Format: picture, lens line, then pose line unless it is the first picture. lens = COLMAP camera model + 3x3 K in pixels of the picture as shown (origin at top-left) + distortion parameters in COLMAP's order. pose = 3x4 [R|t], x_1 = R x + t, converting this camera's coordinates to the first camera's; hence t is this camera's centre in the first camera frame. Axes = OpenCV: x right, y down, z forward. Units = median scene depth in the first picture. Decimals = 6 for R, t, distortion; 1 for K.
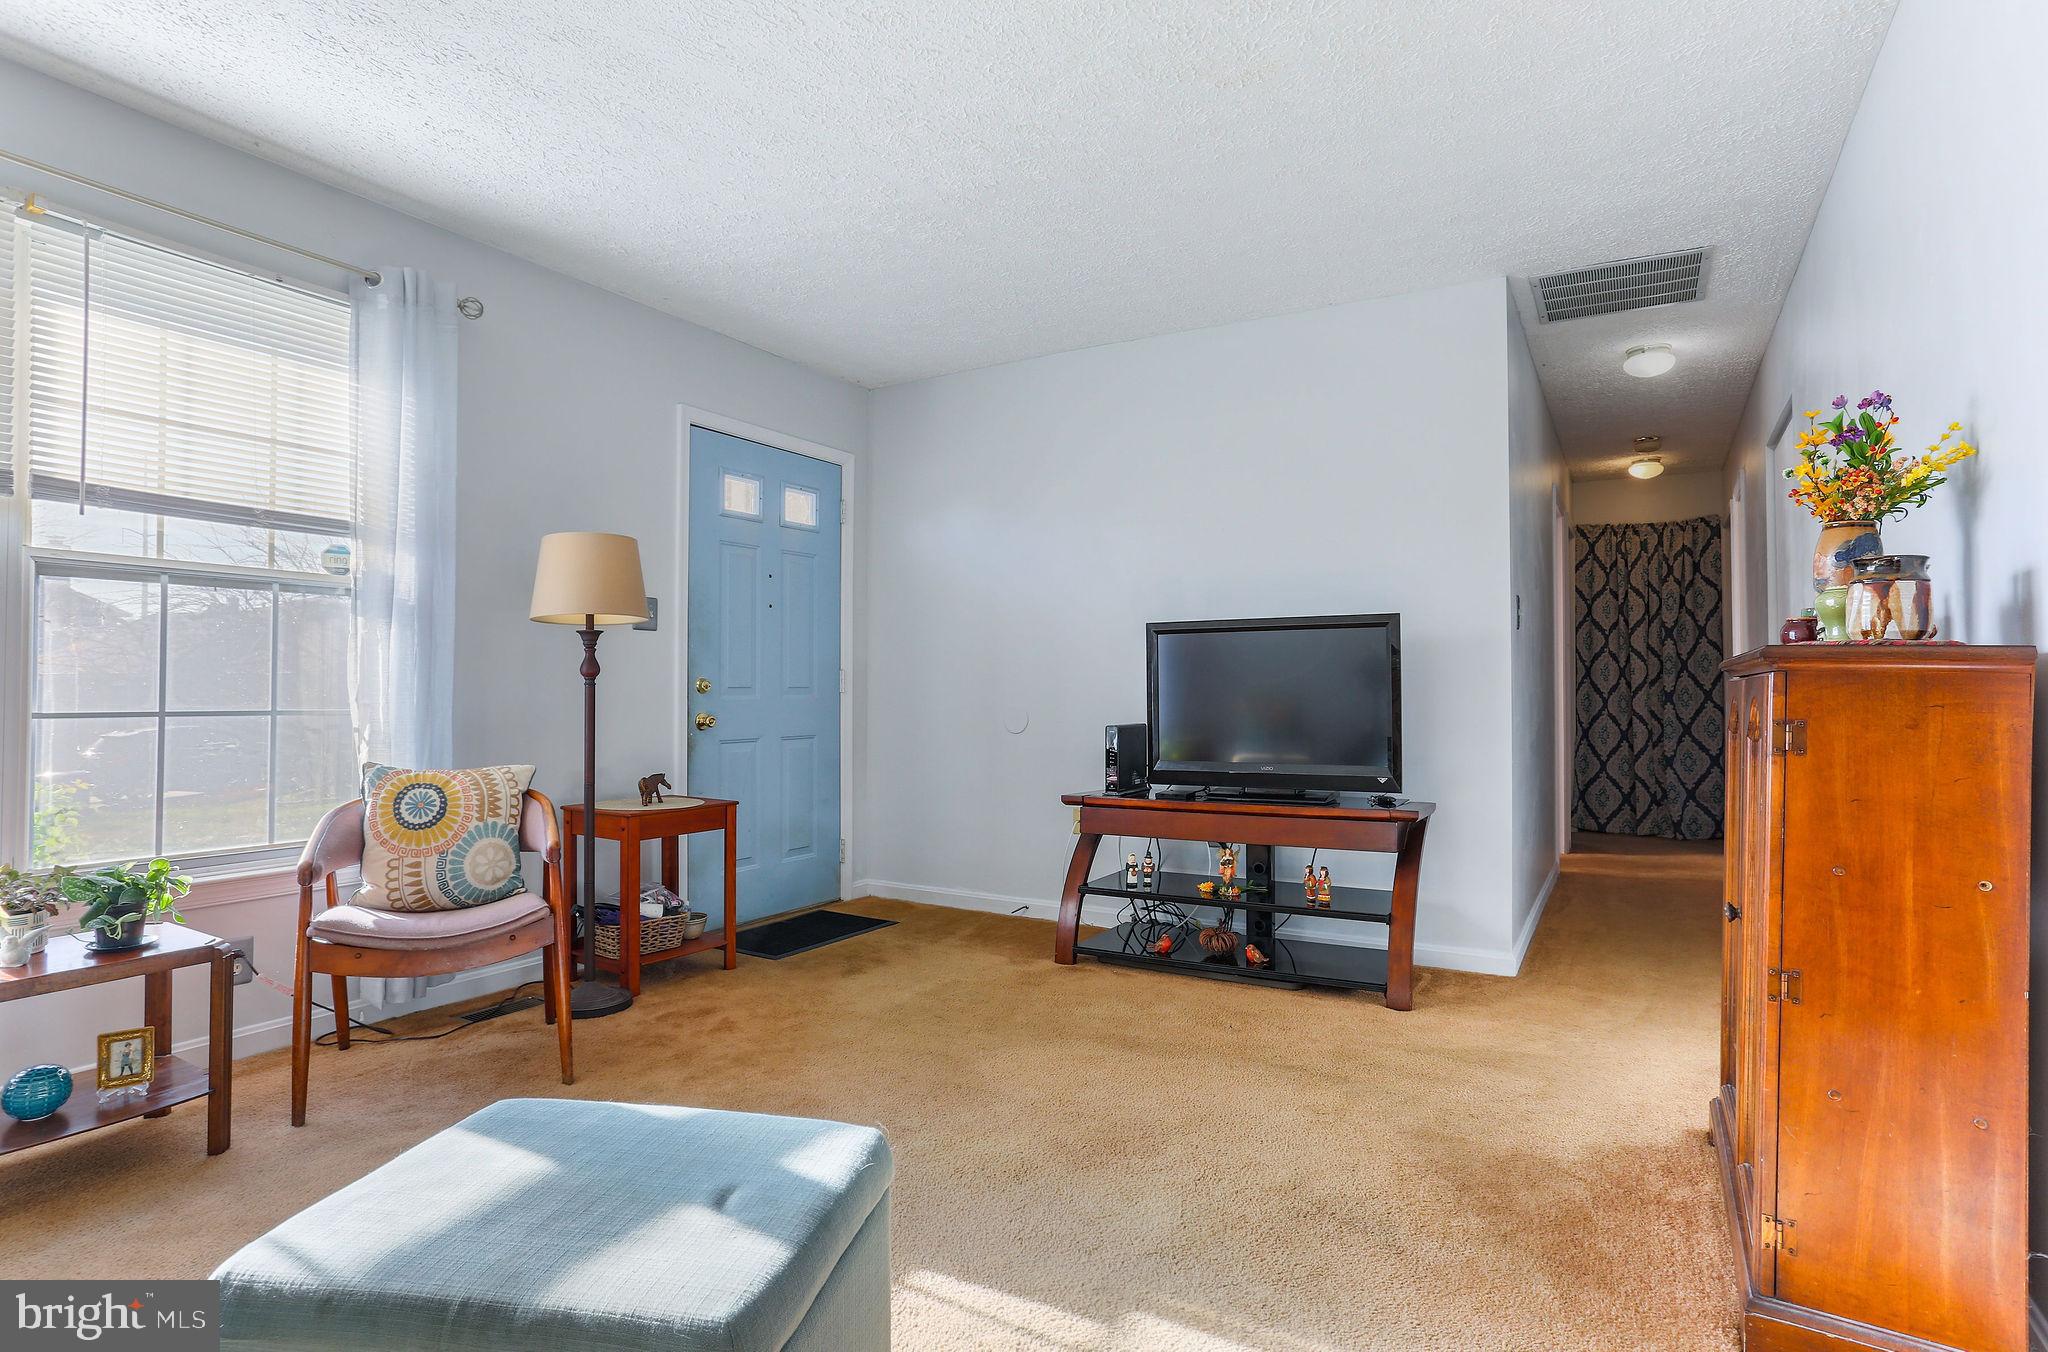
lens RADIAL K [[1018.0, 0, 1019.6], [0, 1018.0, 668.1], [0, 0, 1]] dist [-0.045676, 0.008387]
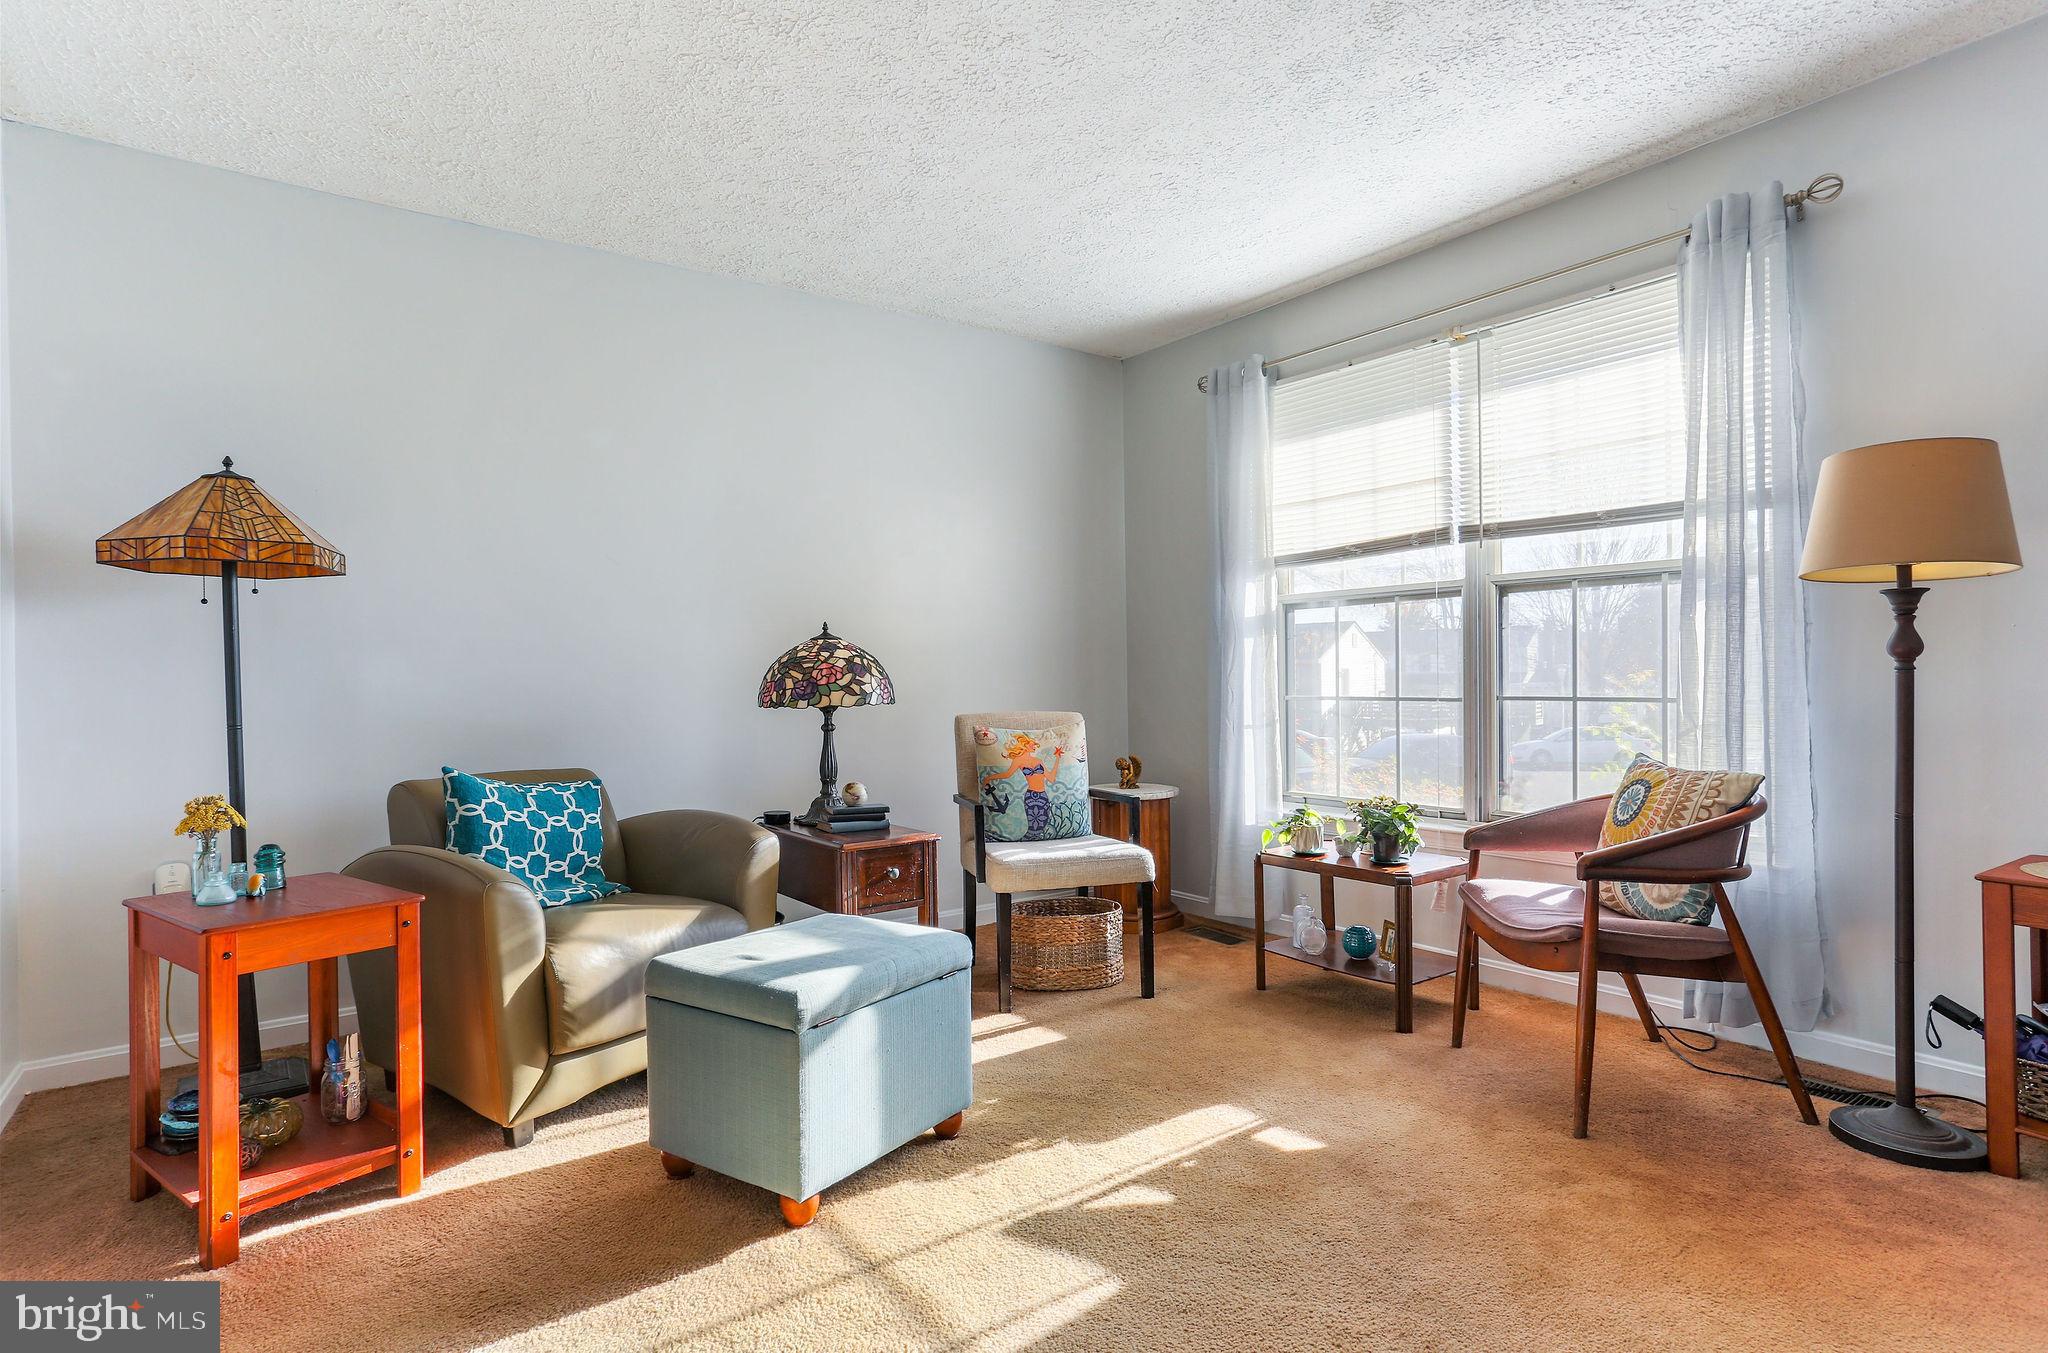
lens RADIAL K [[1018.0, 0, 1013.3], [0, 1018.0, 681.7], [0, 0, 1]] dist [-0.045676, 0.008387]
pose [[-0.400256, 0.006227, -0.916382, 0.488691], [0.030588, 0.999510, -0.006569, 0.012565], [0.915893, -0.030660, -0.400250, 0.839760]]
